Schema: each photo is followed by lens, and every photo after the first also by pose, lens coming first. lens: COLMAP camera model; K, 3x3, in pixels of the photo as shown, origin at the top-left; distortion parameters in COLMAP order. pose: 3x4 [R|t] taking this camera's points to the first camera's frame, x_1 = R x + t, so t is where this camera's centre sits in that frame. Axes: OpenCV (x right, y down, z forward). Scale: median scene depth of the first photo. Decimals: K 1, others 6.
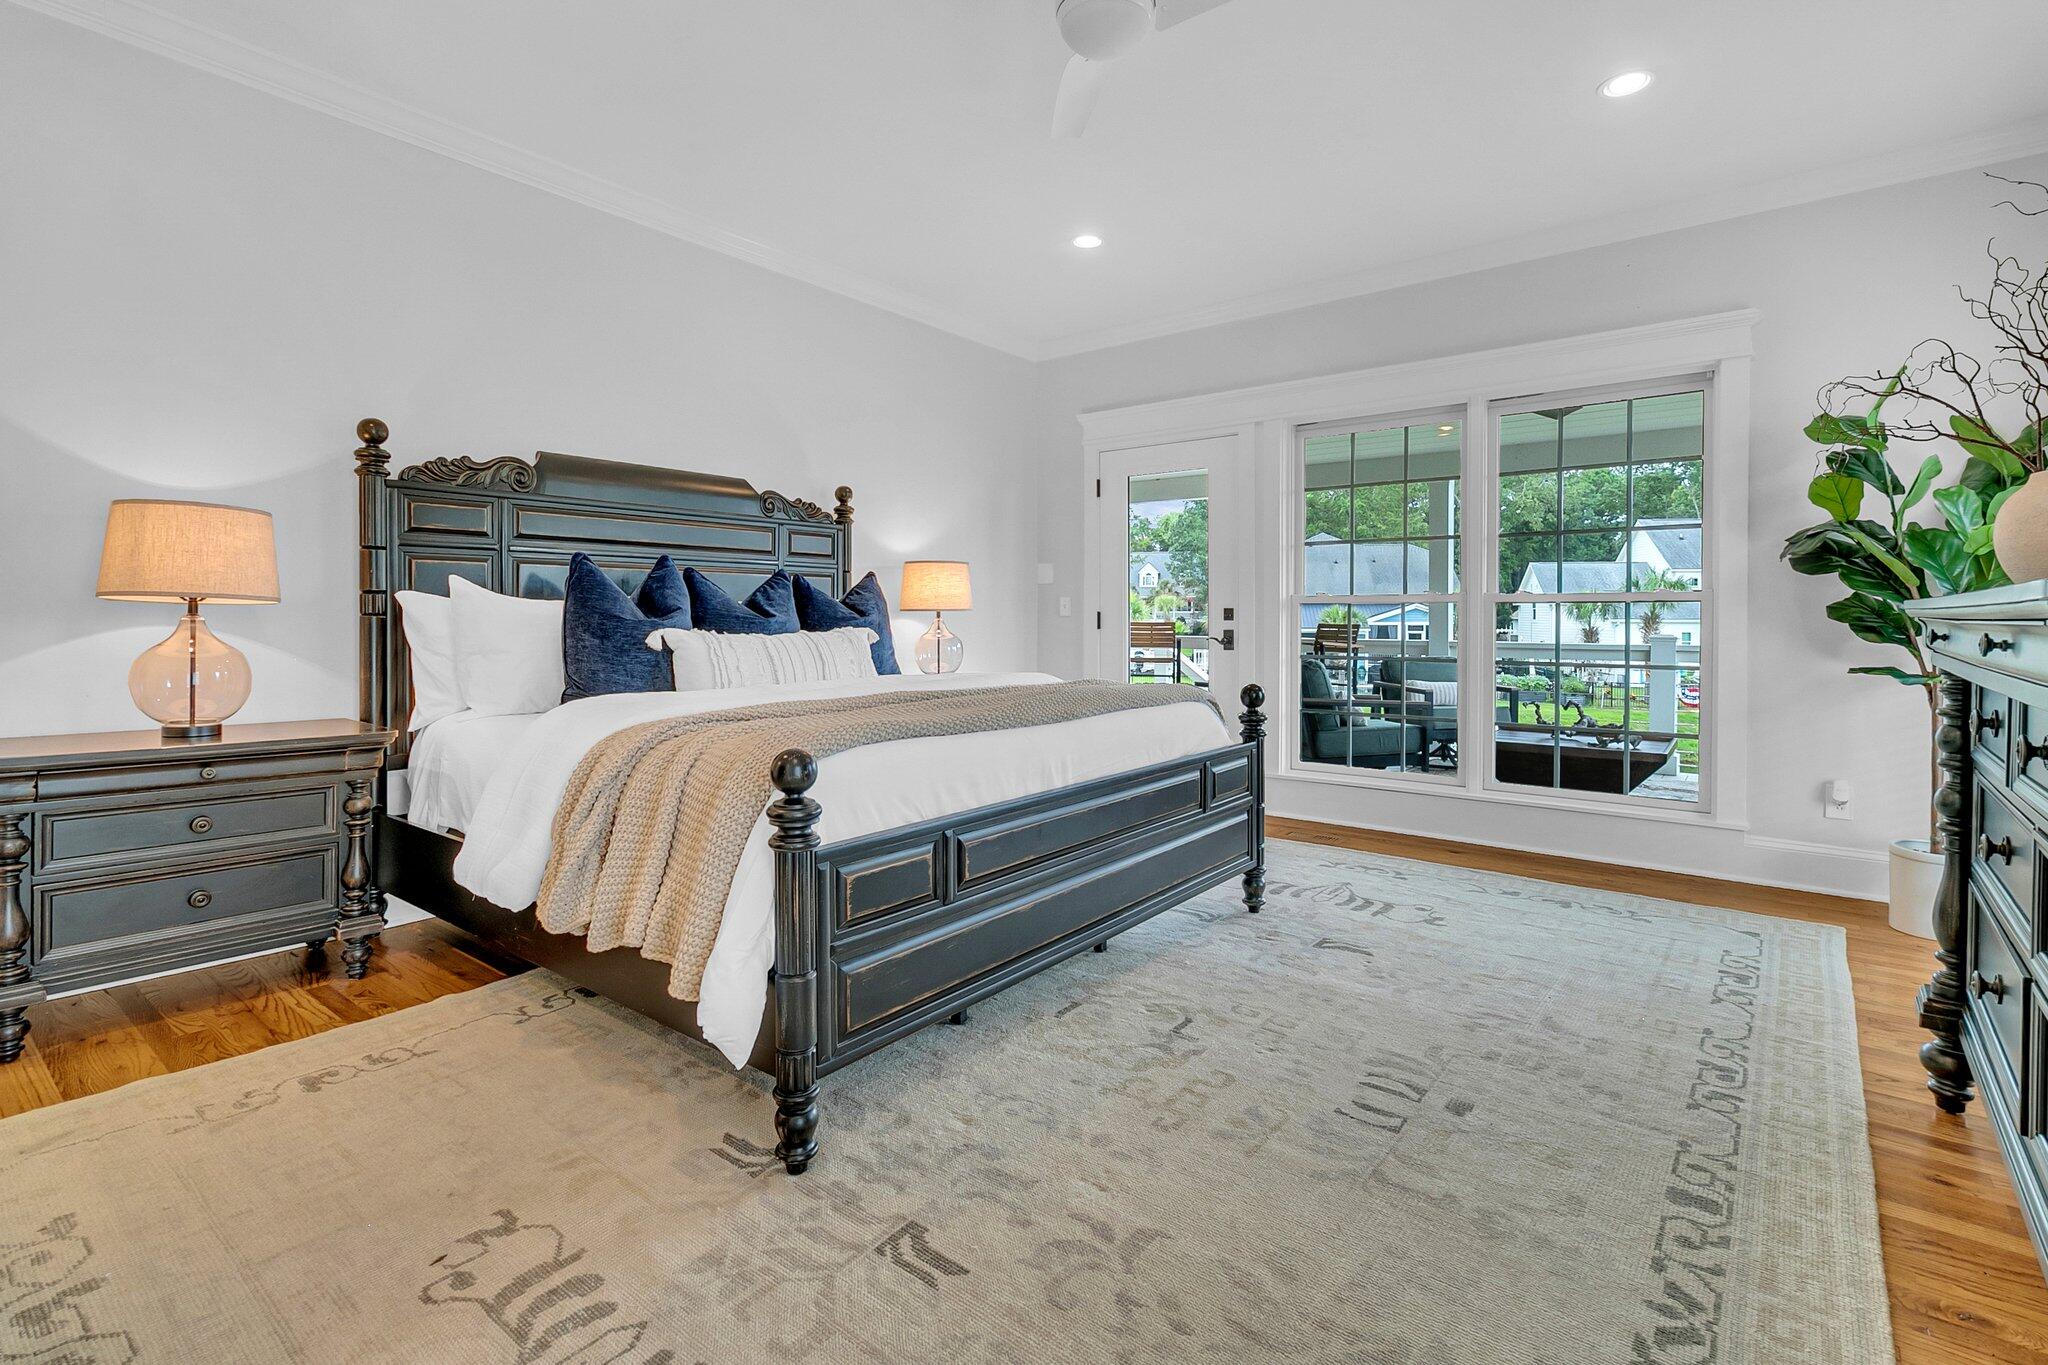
lens RADIAL K [[967.4, 0, 1027.4], [0, 967.4, 625.1], [0, 0, 1]] dist [0.002763, 0.000264]
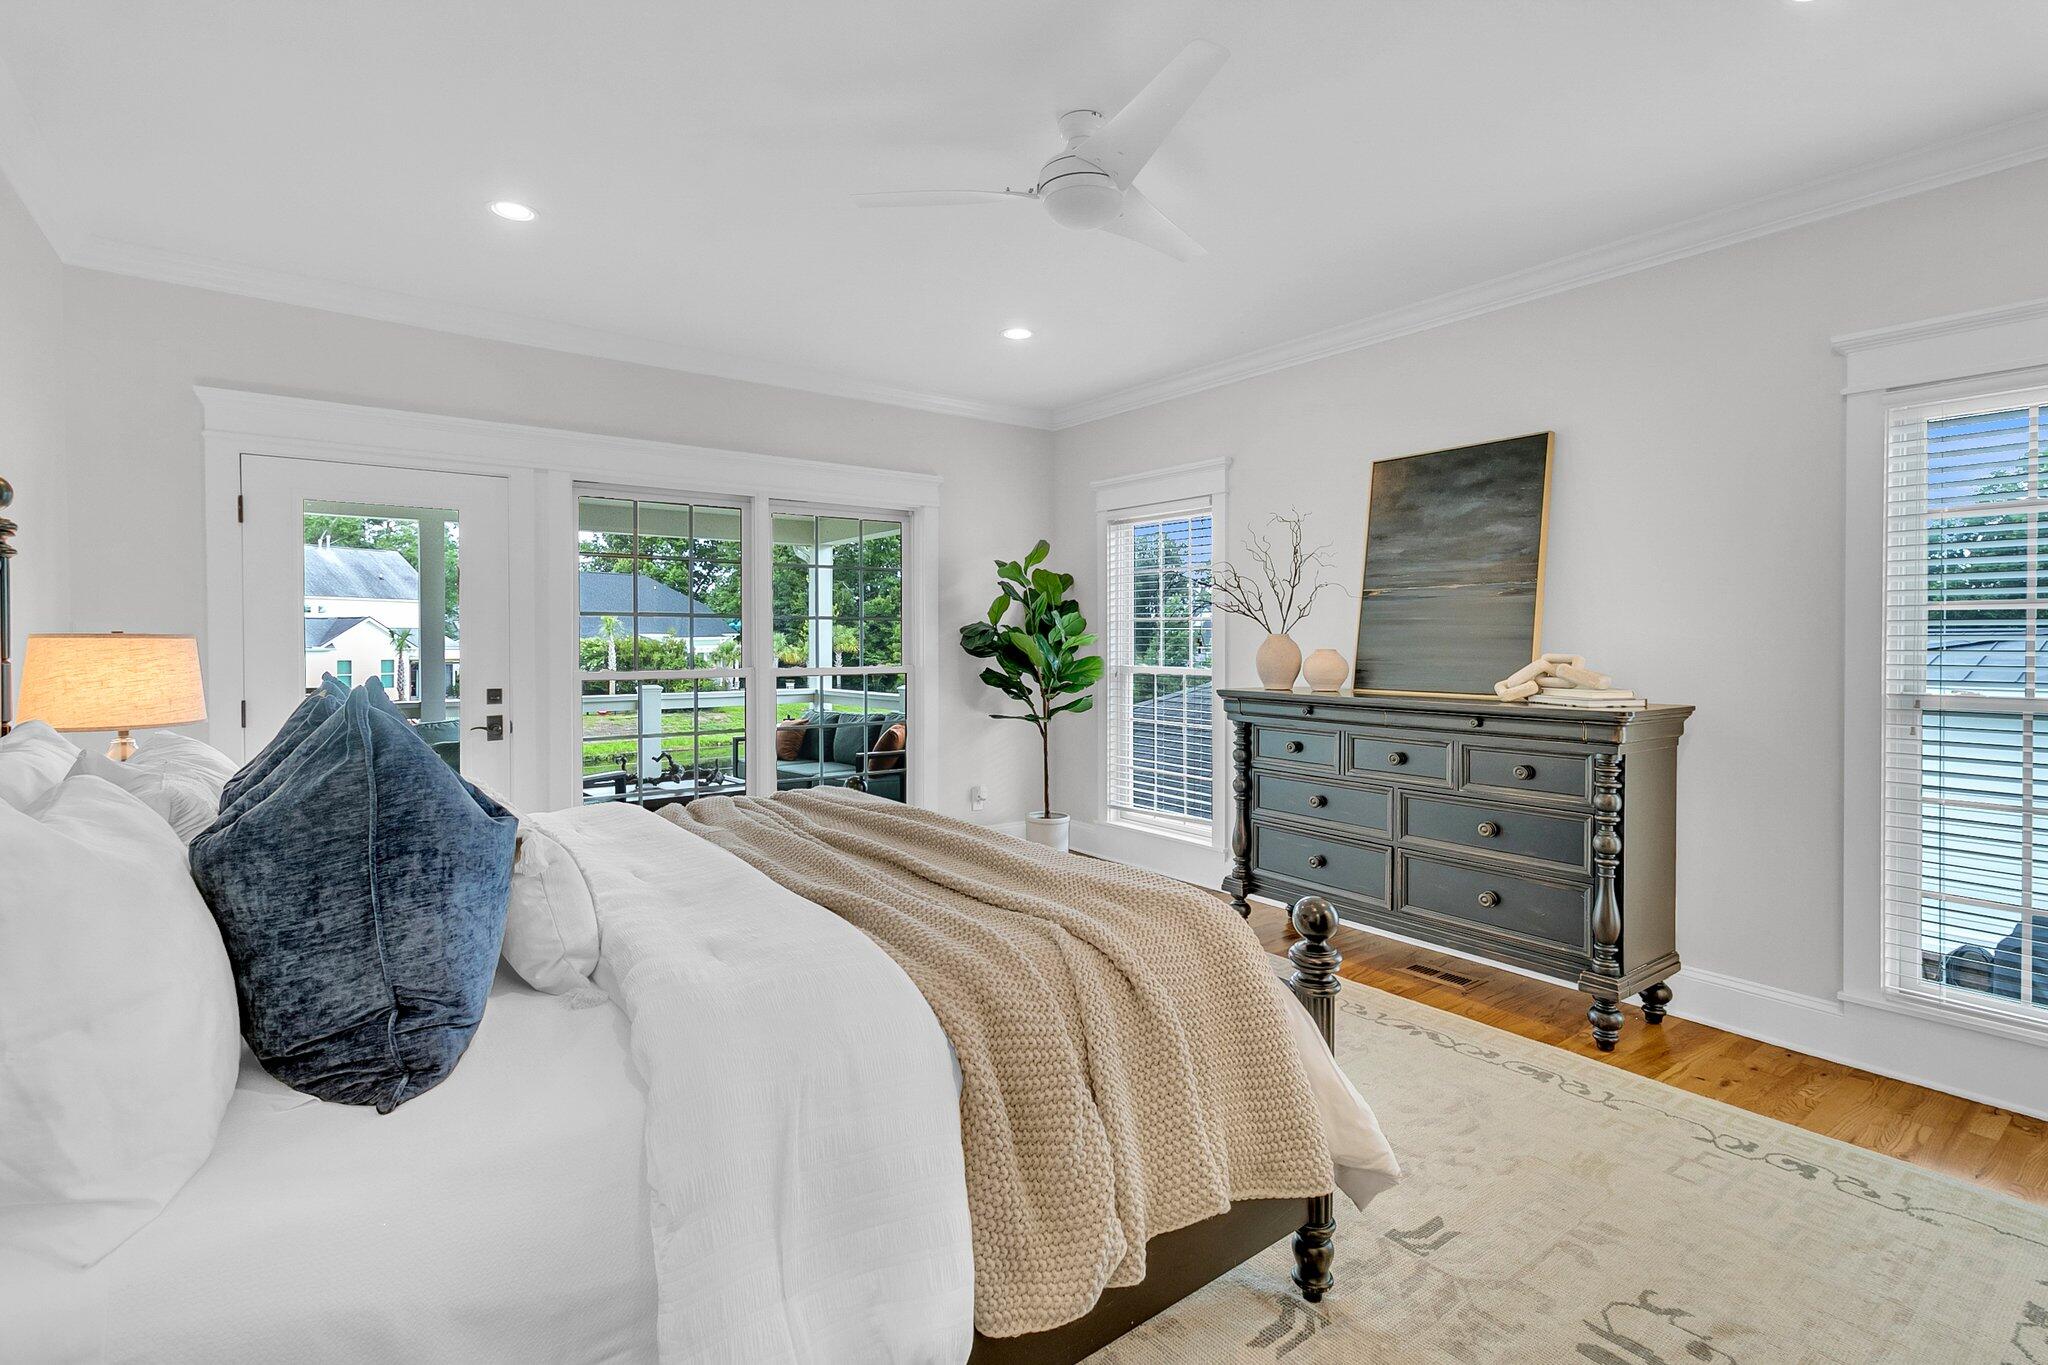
lens RADIAL K [[967.4, 0, 1036.6], [0, 967.4, 637.9], [0, 0, 1]] dist [0.002763, 0.000264]
pose [[0.239716, -0.000229, 0.970843, -0.733612], [0.010305, 0.999944, -0.002308, -0.083517], [-0.970788, 0.010558, 0.239705, 0.569897]]
